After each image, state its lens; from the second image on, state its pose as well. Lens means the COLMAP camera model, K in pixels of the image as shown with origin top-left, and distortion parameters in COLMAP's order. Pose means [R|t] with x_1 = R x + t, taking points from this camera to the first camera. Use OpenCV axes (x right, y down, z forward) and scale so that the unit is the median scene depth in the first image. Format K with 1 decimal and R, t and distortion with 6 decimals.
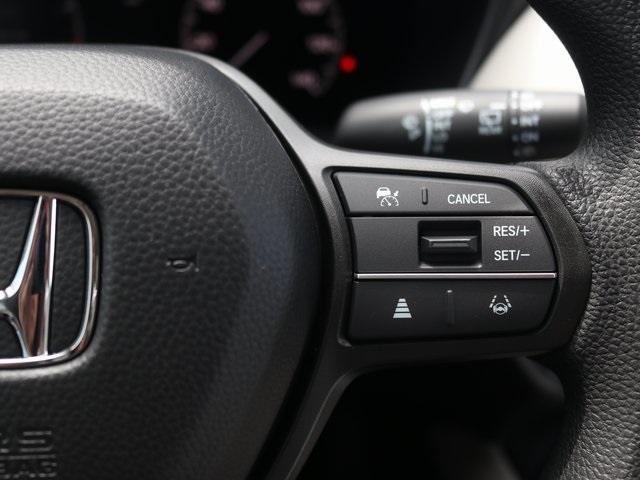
lens RADIAL K [[815.9, 0, 320.0], [0, 815.9, 240.0], [0, 0, 1]] dist [-0.053947, -0.031215]
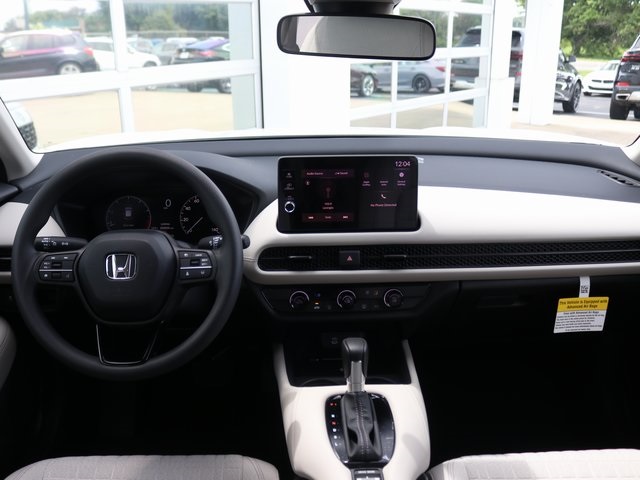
lens RADIAL K [[594.6, 0, 320.0], [0, 594.6, 240.0], [0, 0, 1]] dist [-0.175683, 0.185601]
pose [[0.996426, -0.026810, -0.080100, 1.407228], [0.015060, 0.989486, -0.143841, 0.470855], [0.083115, 0.142120, 0.986354, -3.175942]]
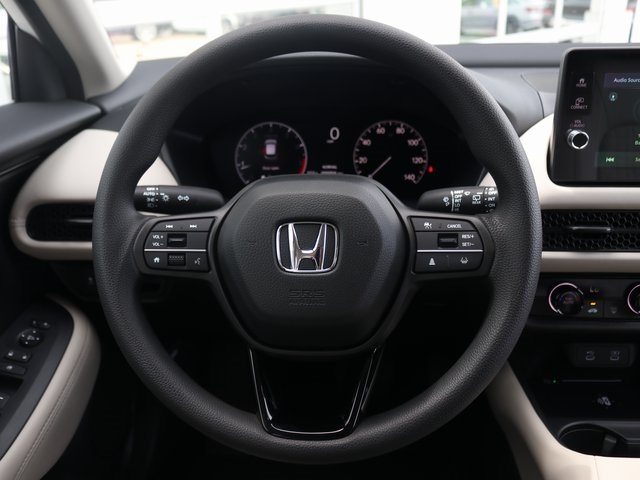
lens RADIAL K [[594.6, 0, 320.0], [0, 594.6, 240.0], [0, 0, 1]] dist [-0.175683, 0.185601]
pose [[0.980960, 0.003930, -0.194171, 0.117244], [-0.015738, 0.998116, -0.059310, 0.138514], [0.193572, 0.061236, 0.979173, -1.241842]]
